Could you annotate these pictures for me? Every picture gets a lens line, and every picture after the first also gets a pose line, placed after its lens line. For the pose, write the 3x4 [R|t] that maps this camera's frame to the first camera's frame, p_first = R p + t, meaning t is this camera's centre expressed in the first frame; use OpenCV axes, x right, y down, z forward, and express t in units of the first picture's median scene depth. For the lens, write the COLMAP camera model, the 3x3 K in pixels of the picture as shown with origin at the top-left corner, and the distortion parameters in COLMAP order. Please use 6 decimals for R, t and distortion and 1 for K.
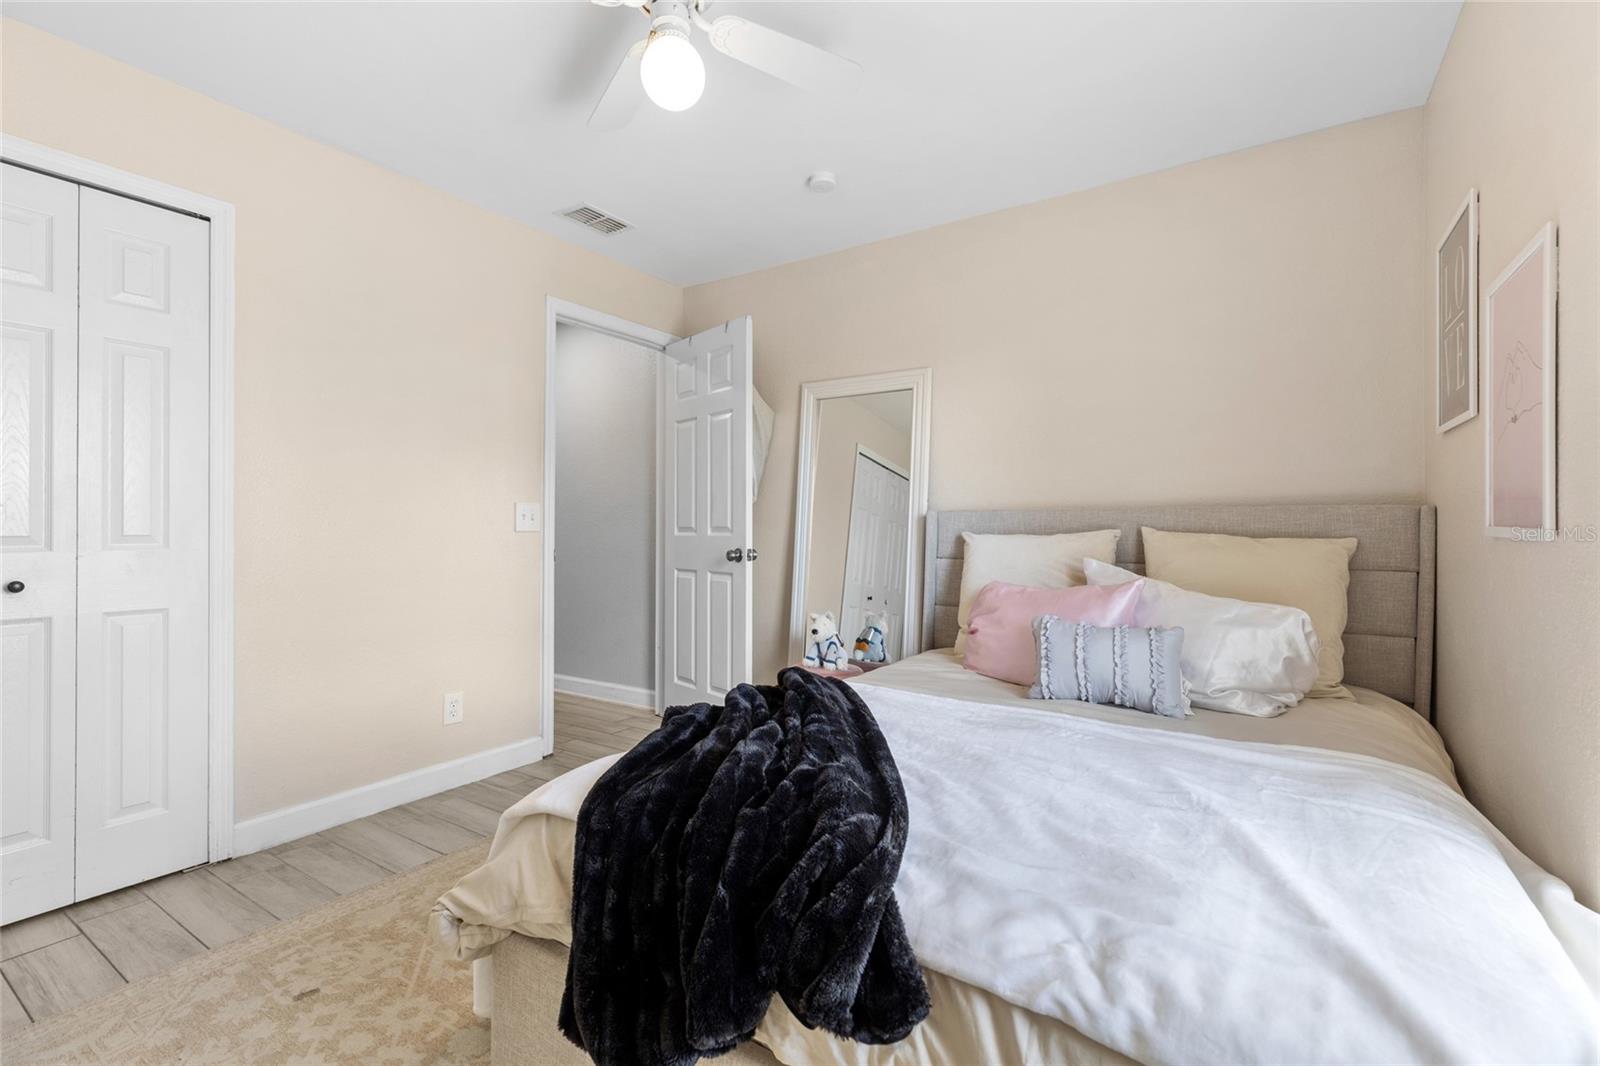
lens RADIAL K [[724.2, 0, 805.3], [0, 724.2, 523.5], [0, 0, 1]] dist [0.001559, 0.000239]
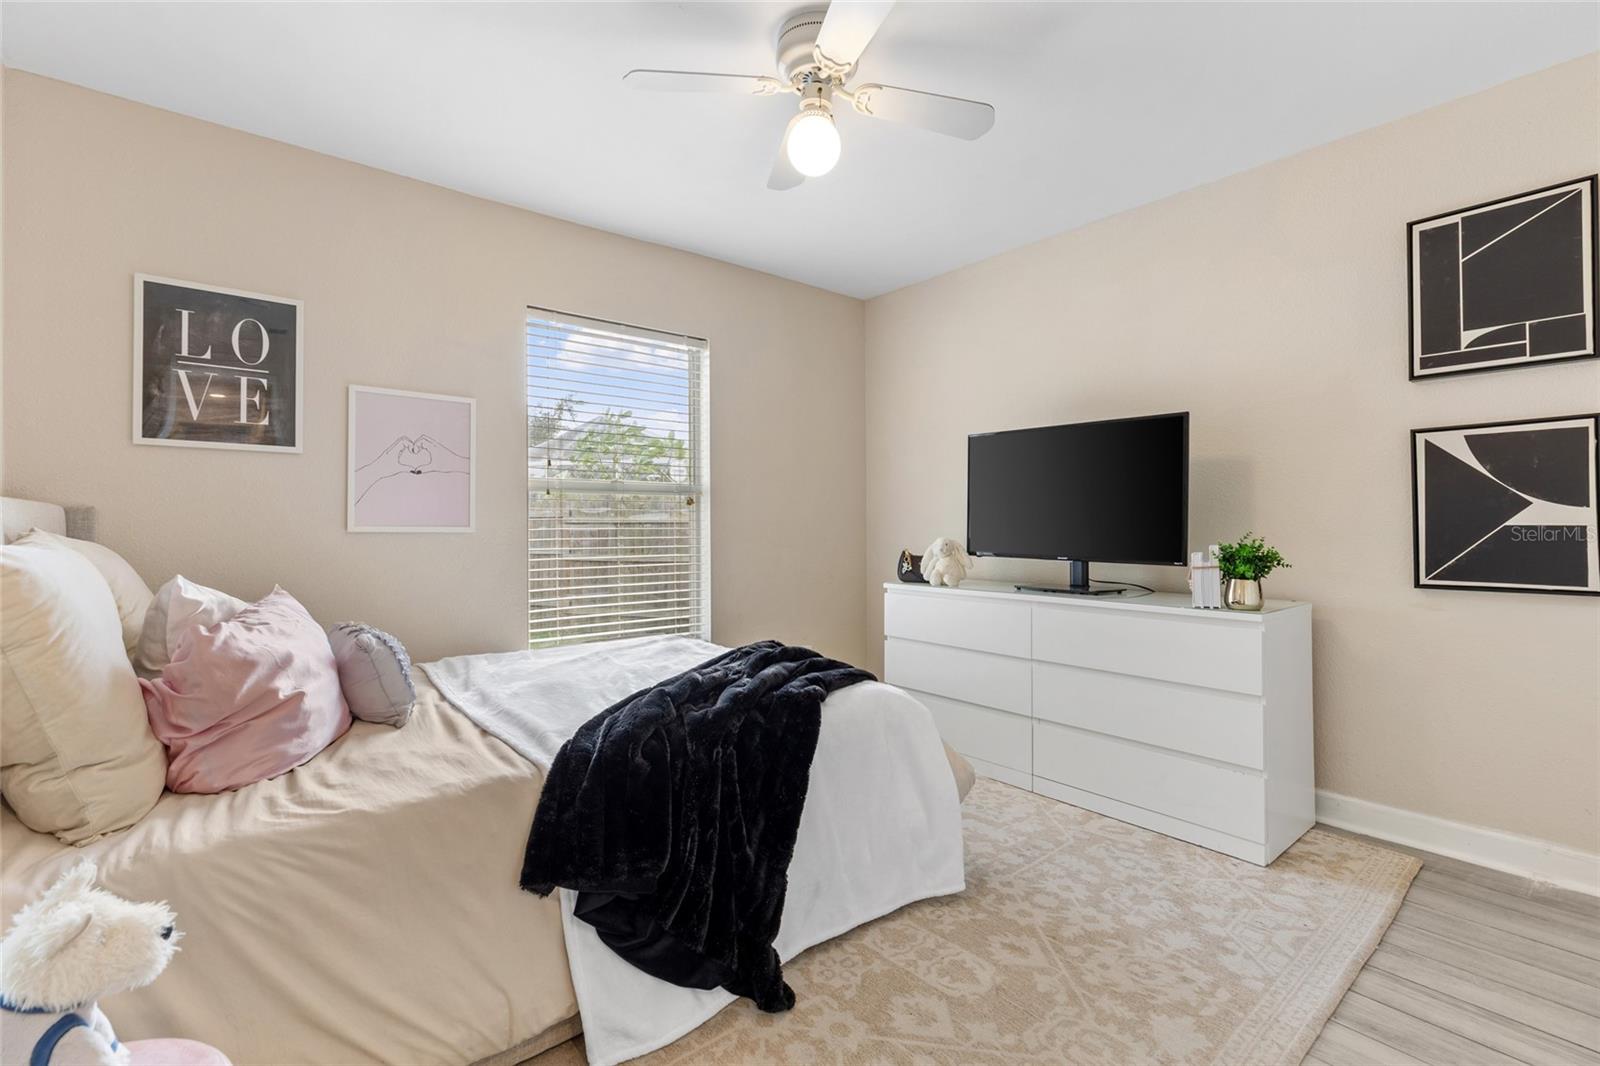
lens RADIAL K [[724.2, 0, 805.3], [0, 724.2, 523.5], [0, 0, 1]] dist [0.001559, 0.000239]
pose [[-0.955128, 0.015267, 0.295799, -0.560146], [0.012338, 0.999855, -0.011764, 0.012142], [-0.295935, -0.007587, -0.955178, 2.284495]]
